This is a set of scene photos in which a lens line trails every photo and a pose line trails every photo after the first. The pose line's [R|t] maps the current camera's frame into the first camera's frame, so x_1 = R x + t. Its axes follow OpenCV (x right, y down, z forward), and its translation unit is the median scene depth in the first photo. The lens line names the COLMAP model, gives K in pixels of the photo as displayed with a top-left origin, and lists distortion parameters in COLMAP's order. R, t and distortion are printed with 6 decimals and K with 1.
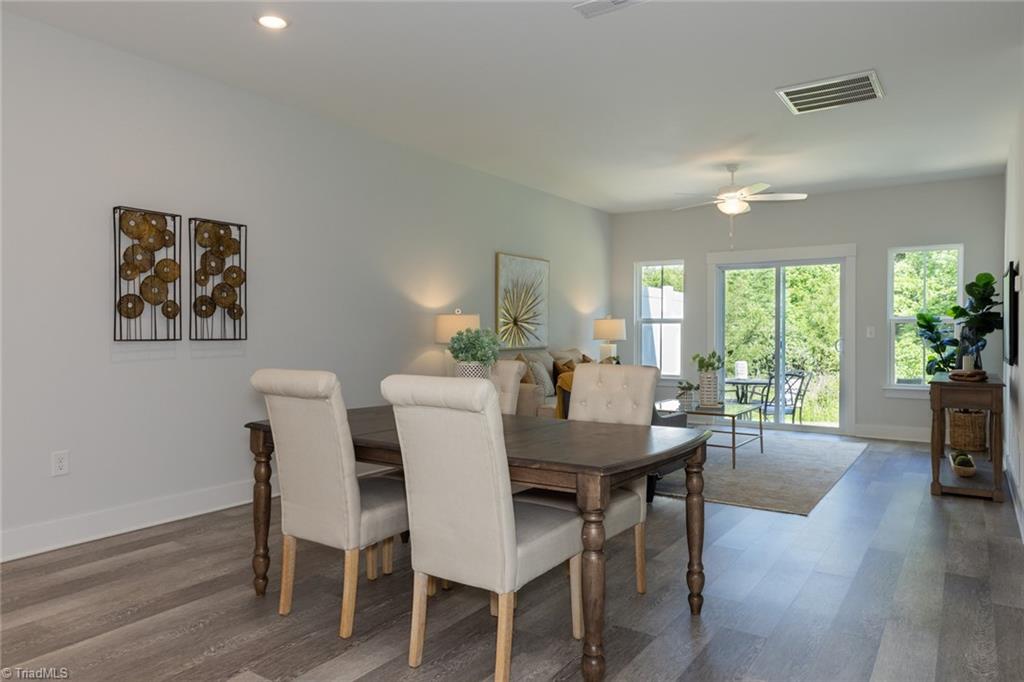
lens RADIAL K [[688.3, 0, 518.5], [0, 688.3, 333.6], [0, 0, 1]] dist [0.029564, -0.002251]
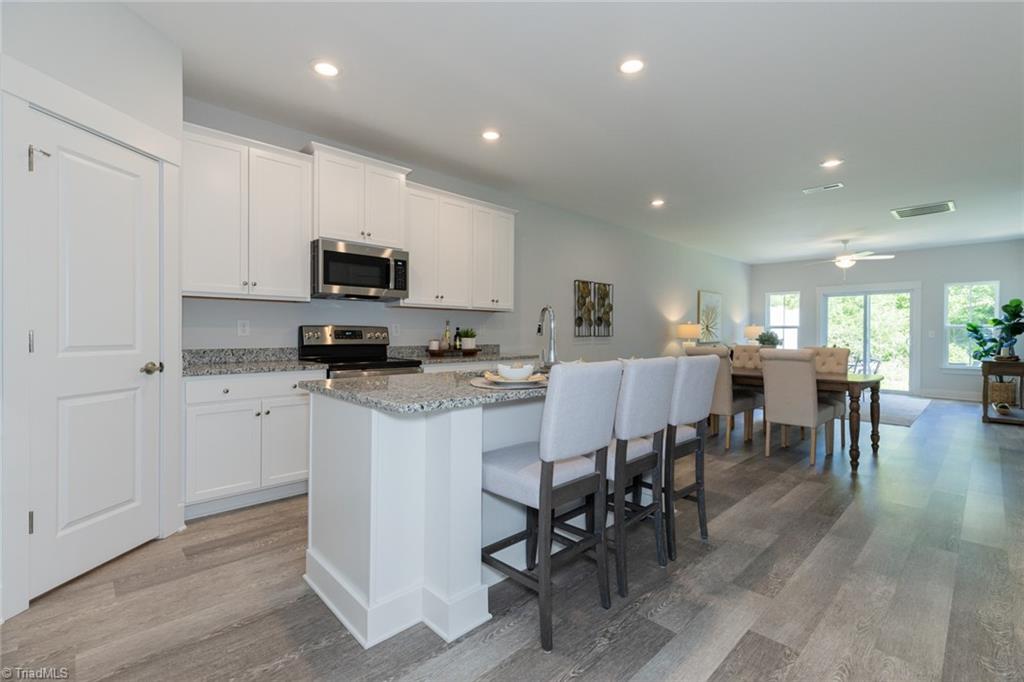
lens RADIAL K [[460.9, 0, 509.2], [0, 460.9, 335.7], [0, 0, 1]] dist [0.005145, -0.000390]
pose [[0.974287, 0.004565, -0.225264, -0.262632], [-0.003966, 0.999987, 0.003112, 0.002634], [0.225275, -0.002139, 0.974293, -0.354937]]
